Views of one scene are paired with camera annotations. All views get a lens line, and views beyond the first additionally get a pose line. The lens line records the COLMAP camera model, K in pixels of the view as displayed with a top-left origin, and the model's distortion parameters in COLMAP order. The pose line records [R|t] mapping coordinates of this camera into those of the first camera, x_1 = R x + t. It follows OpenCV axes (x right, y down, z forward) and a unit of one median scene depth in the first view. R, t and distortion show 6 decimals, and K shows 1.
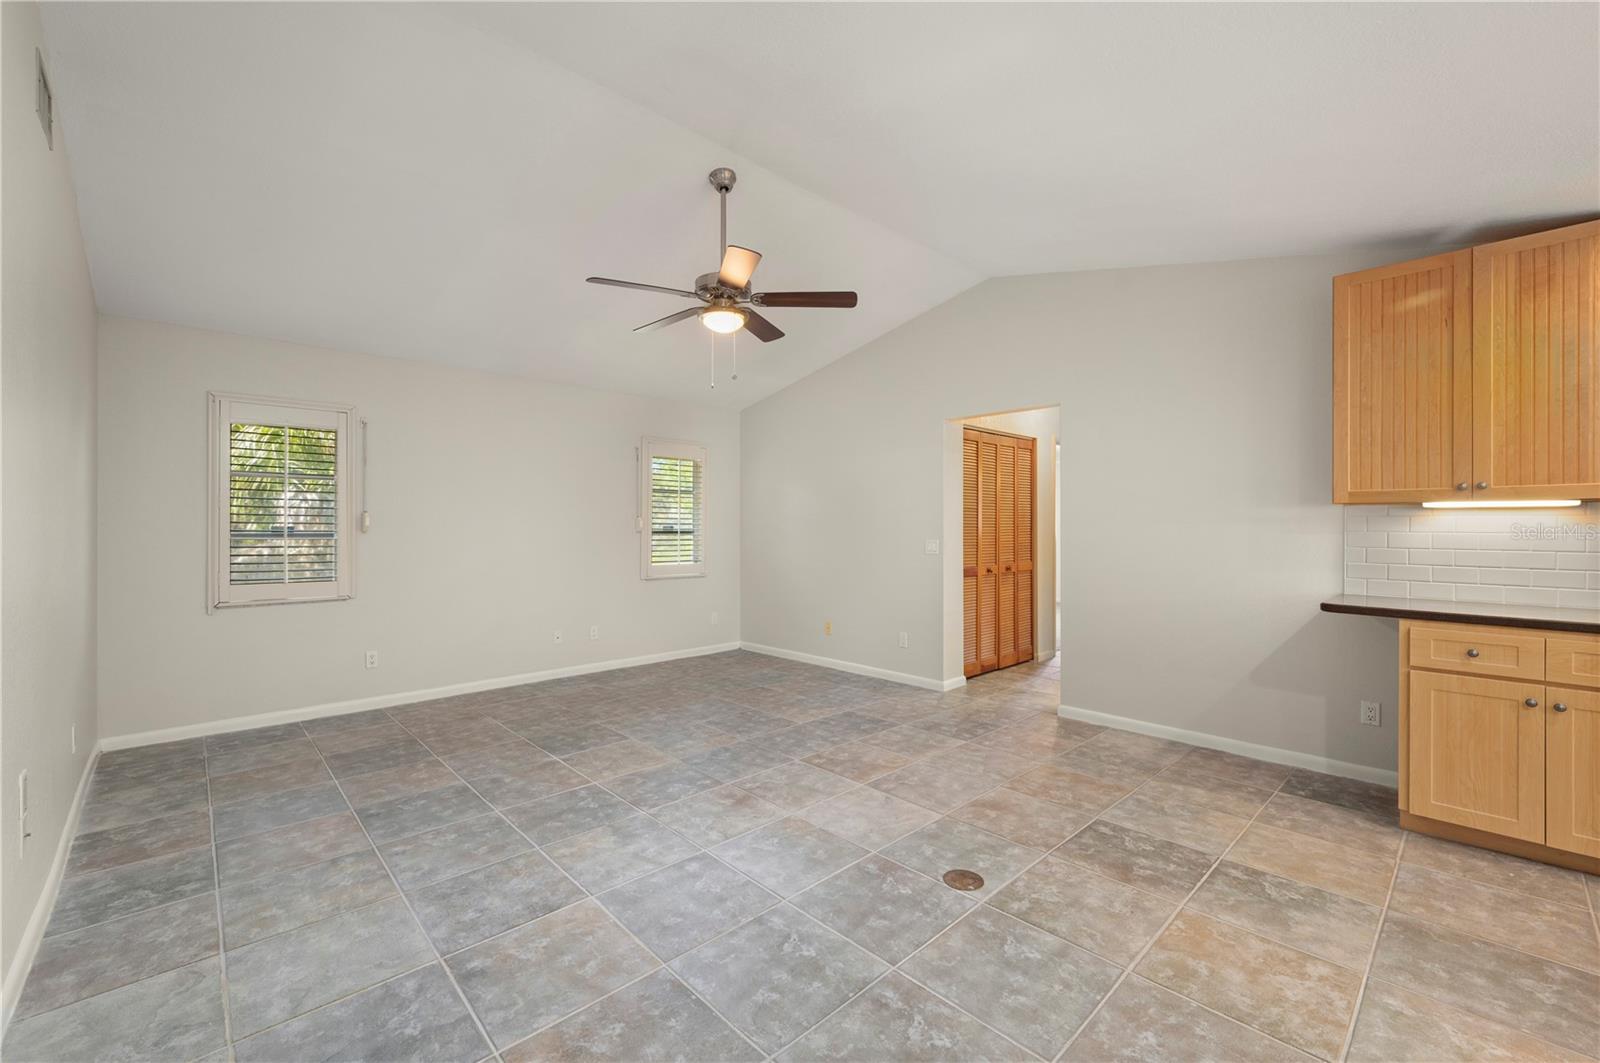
lens RADIAL K [[655.4, 0, 800.0], [0, 655.4, 531.5], [0, 0, 1]] dist [0.001299, 0.000282]
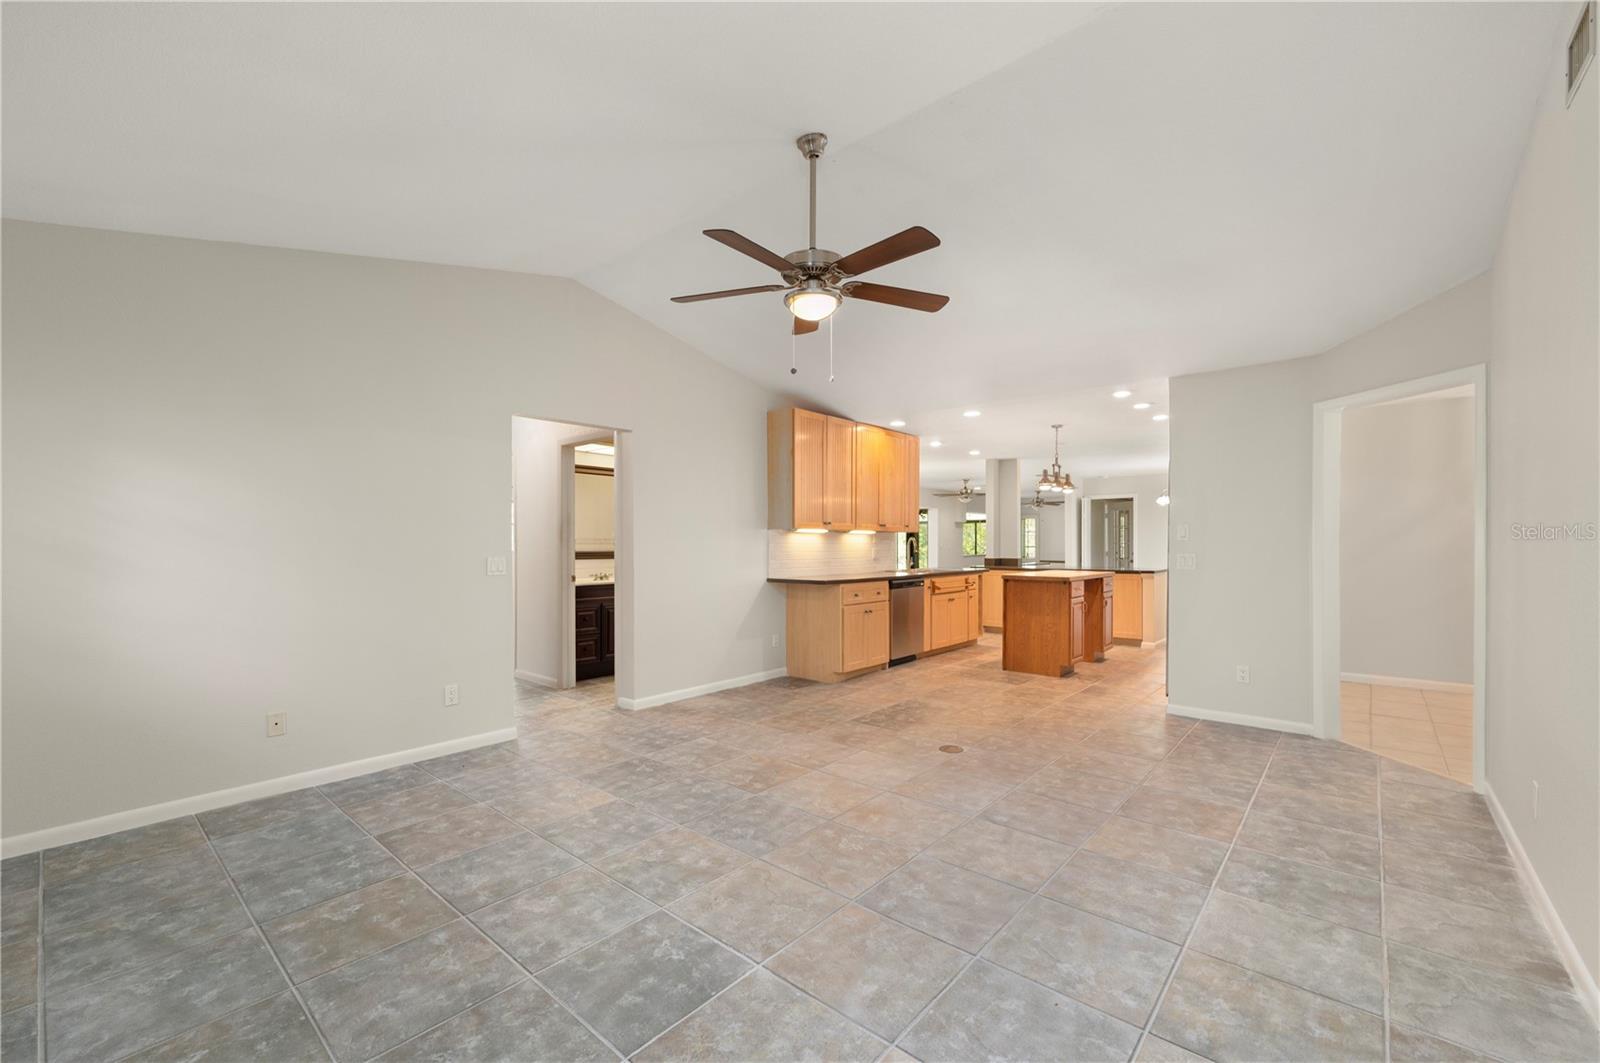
lens RADIAL K [[655.4, 0, 800.0], [0, 655.4, 531.5], [0, 0, 1]] dist [0.001299, 0.000282]
pose [[-0.101228, 0.016727, 0.994723, -1.074968], [0.007333, 0.999844, -0.016067, -0.005188], [-0.994836, 0.005668, -0.101335, 1.190153]]
